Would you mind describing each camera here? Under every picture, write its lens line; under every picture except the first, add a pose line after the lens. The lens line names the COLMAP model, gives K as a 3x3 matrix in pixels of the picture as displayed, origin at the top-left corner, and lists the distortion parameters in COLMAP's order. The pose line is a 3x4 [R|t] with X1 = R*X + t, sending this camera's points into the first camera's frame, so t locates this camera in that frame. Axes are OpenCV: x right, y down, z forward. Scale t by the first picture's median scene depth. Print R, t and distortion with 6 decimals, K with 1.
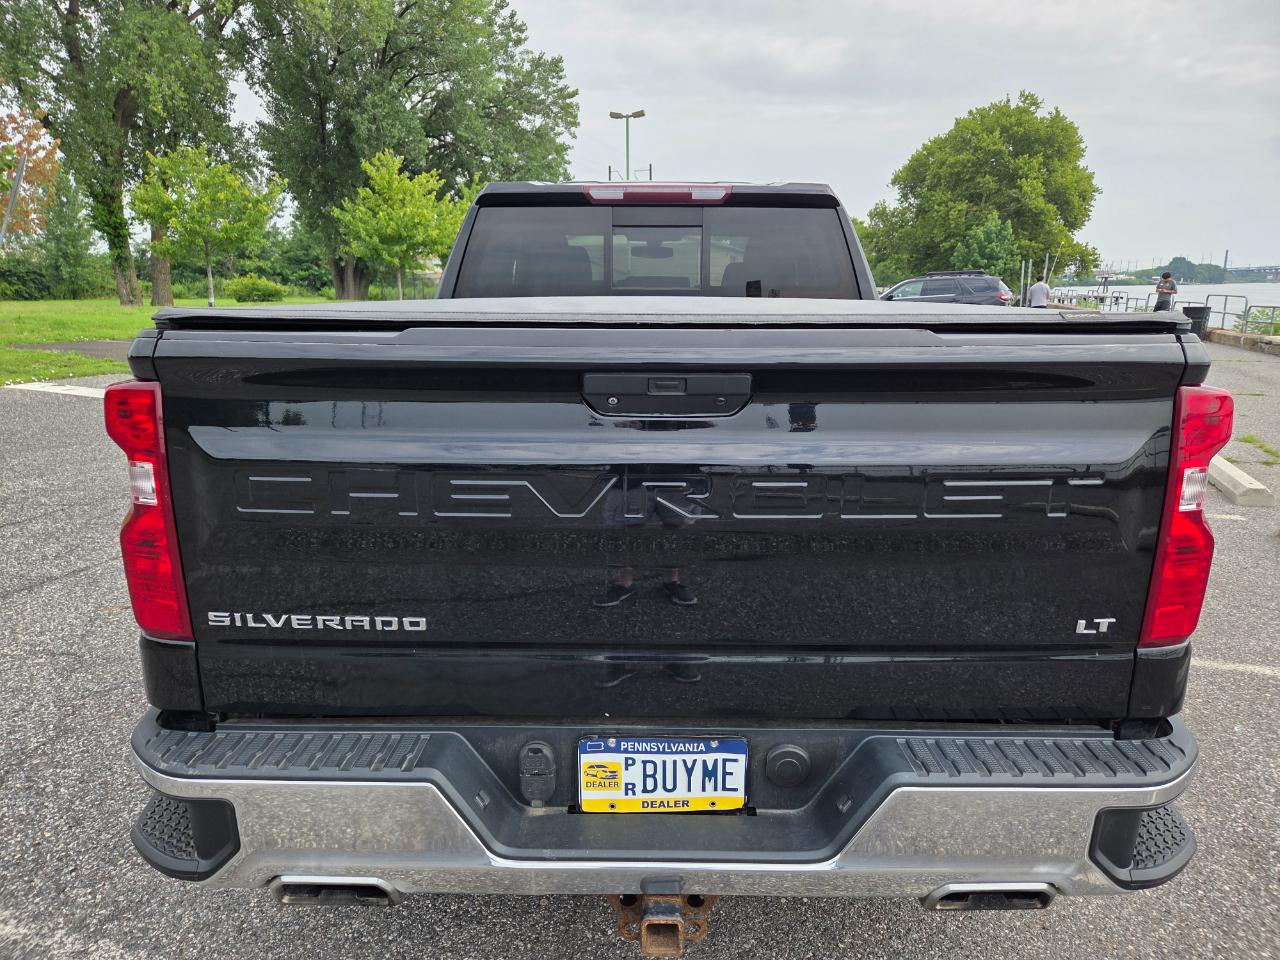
lens RADIAL K [[868.0, 0, 640.0], [0, 868.0, 480.0], [0, 0, 1]] dist [0.086993, -0.065736]
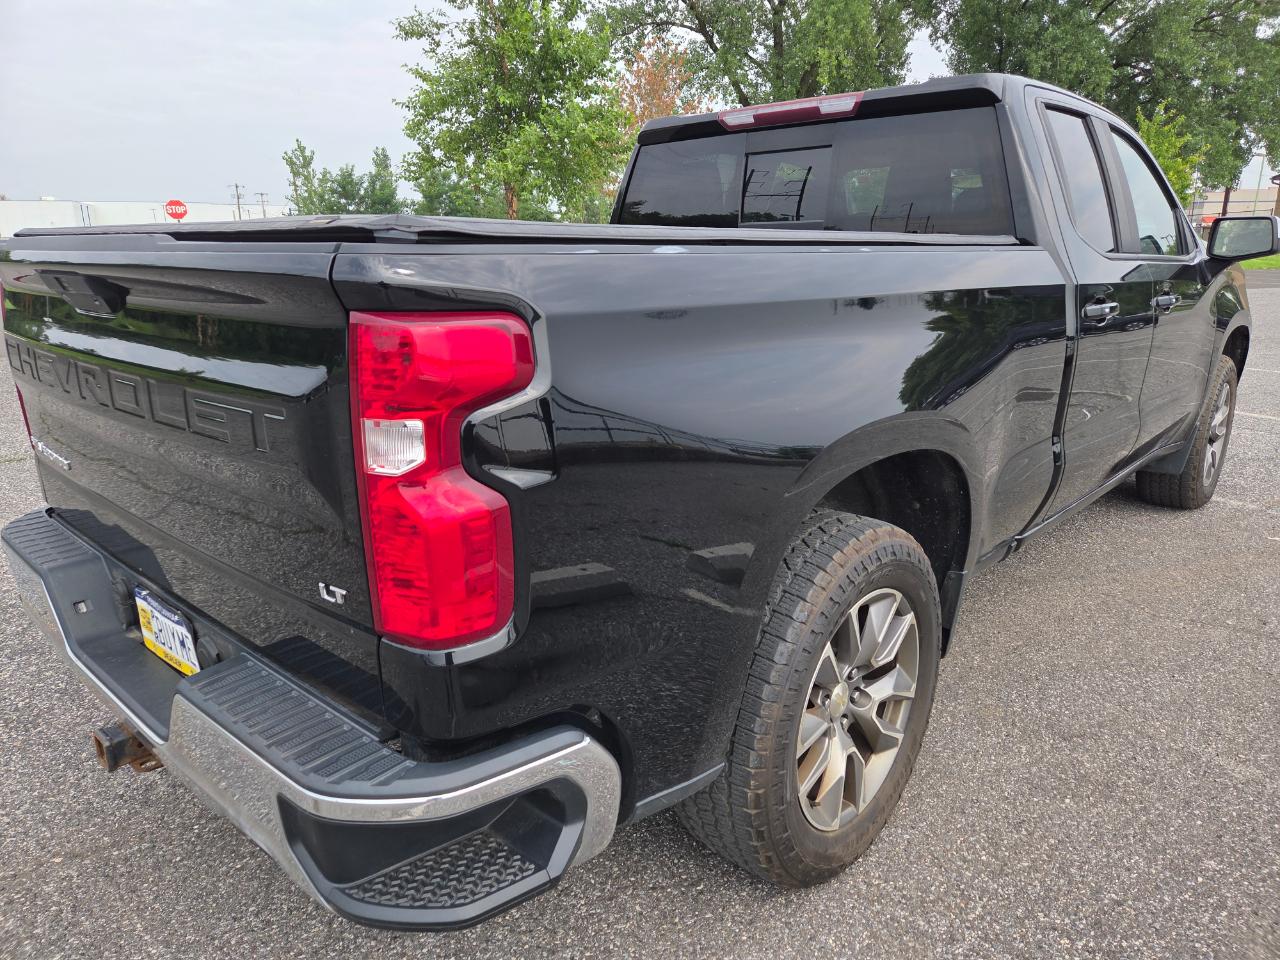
lens RADIAL K [[865.9, 0, 638.2], [0, 865.9, 483.0], [0, 0, 1]] dist [0.074587, -0.057218]
pose [[0.754261, 0.163667, -0.635848, 0.092309], [-0.130309, 0.986484, 0.099344, -0.004615], [0.643514, 0.007925, 0.765394, 0.039949]]
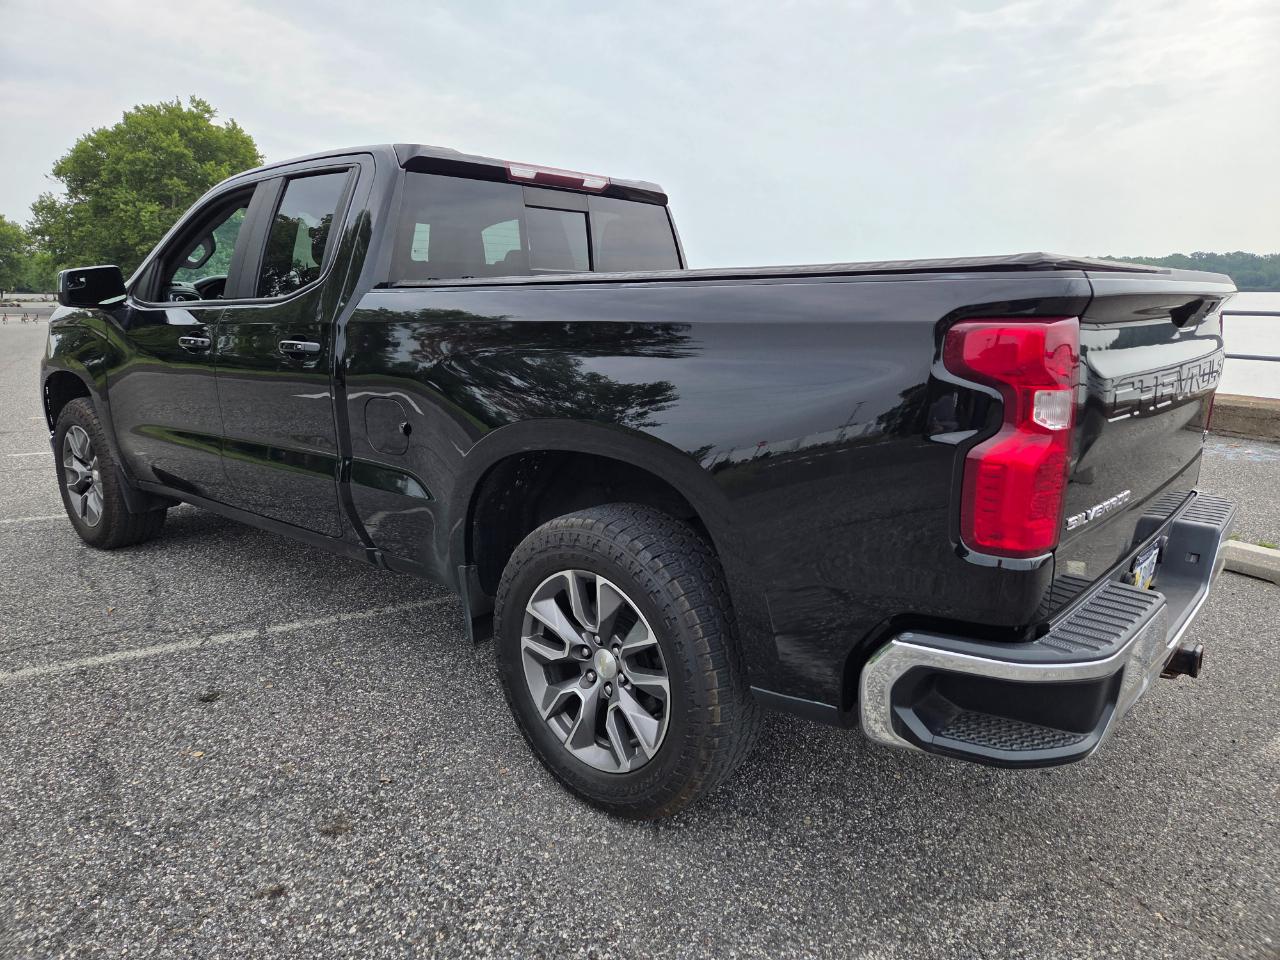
lens RADIAL K [[865.9, 0, 638.2], [0, 865.9, 483.0], [0, 0, 1]] dist [0.074587, -0.057218]
pose [[0.575088, -0.179736, 0.798103, -0.140472], [0.187728, 0.978528, 0.085098, -0.007906], [-0.796261, 0.100888, 0.596481, 0.060902]]
